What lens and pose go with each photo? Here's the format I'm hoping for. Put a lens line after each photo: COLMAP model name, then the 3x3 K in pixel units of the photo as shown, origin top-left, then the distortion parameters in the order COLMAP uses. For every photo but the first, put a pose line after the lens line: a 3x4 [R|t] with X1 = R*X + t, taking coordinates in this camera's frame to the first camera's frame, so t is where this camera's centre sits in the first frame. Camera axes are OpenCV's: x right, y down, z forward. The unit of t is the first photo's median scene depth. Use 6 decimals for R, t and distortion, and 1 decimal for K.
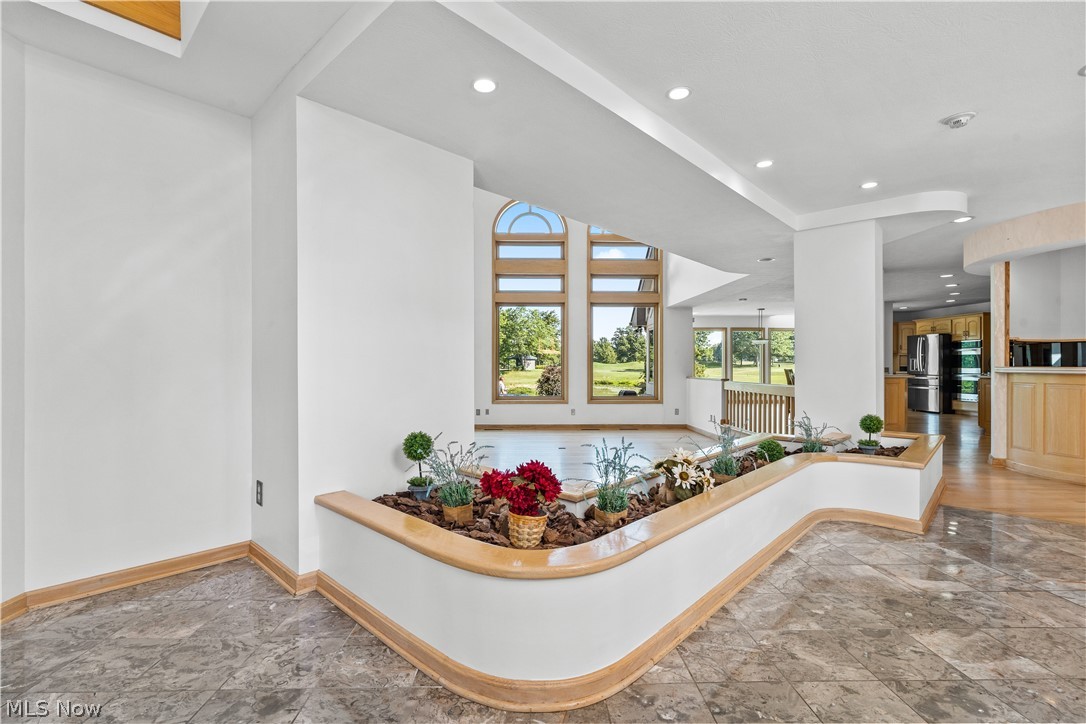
lens RADIAL K [[498.1, 0, 532.9], [0, 498.1, 363.5], [0, 0, 1]] dist [-0.011075, 0.003303]
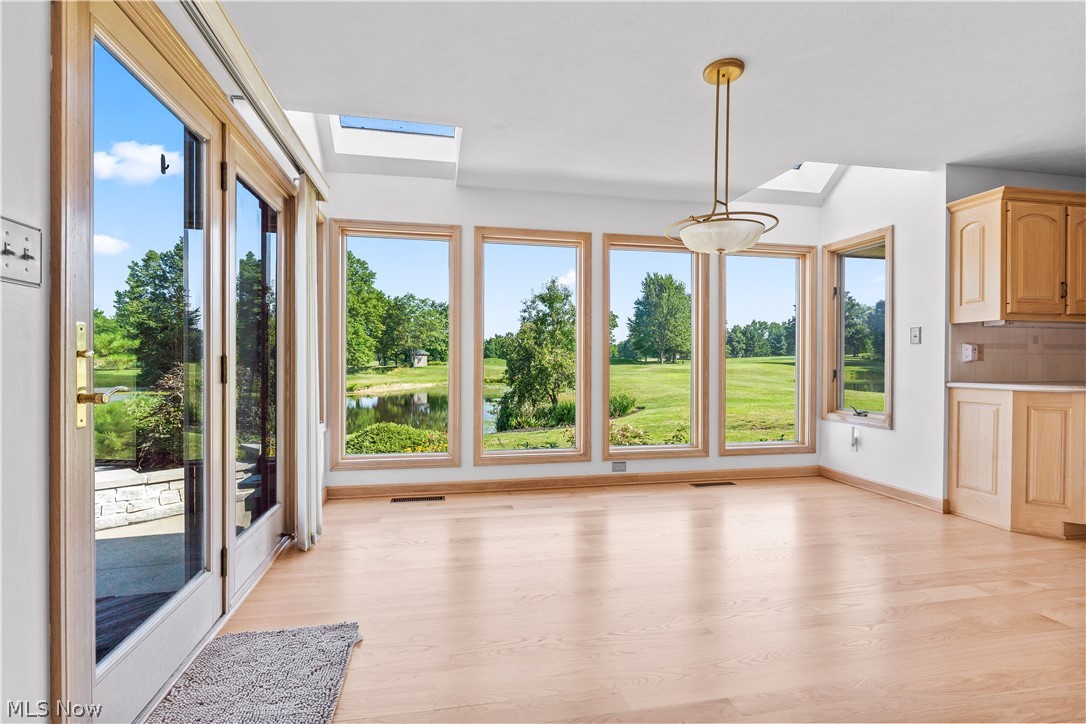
lens RADIAL K [[498.1, 0, 532.3], [0, 498.1, 365.9], [0, 0, 1]] dist [-0.011075, 0.003303]
pose [[0.985249, 0.000899, 0.171127, 0.377809], [-0.002952, 0.999927, 0.011745, 0.004672], [-0.171104, -0.012077, 0.985179, 0.876018]]
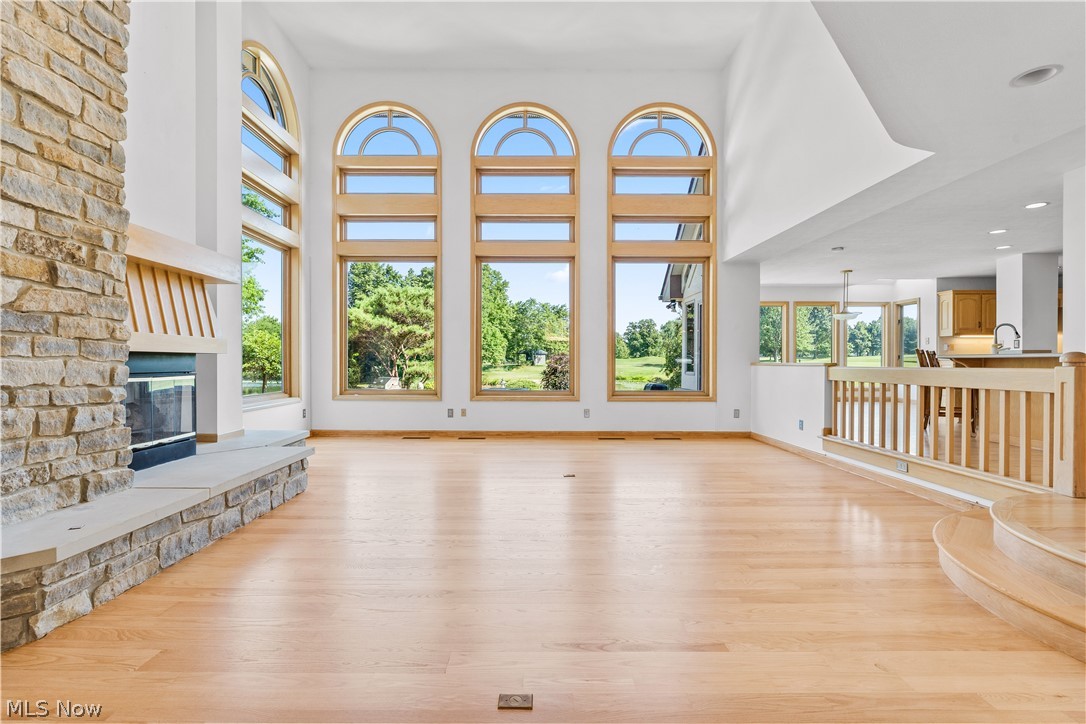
lens RADIAL K [[498.1, 0, 533.7], [0, 498.1, 365.3], [0, 0, 1]] dist [-0.011075, 0.003303]
pose [[0.999776, 0.001858, -0.021102, 0.020174], [-0.001606, 0.999927, 0.011986, 0.020573], [0.021123, -0.011949, 0.999705, 0.282123]]
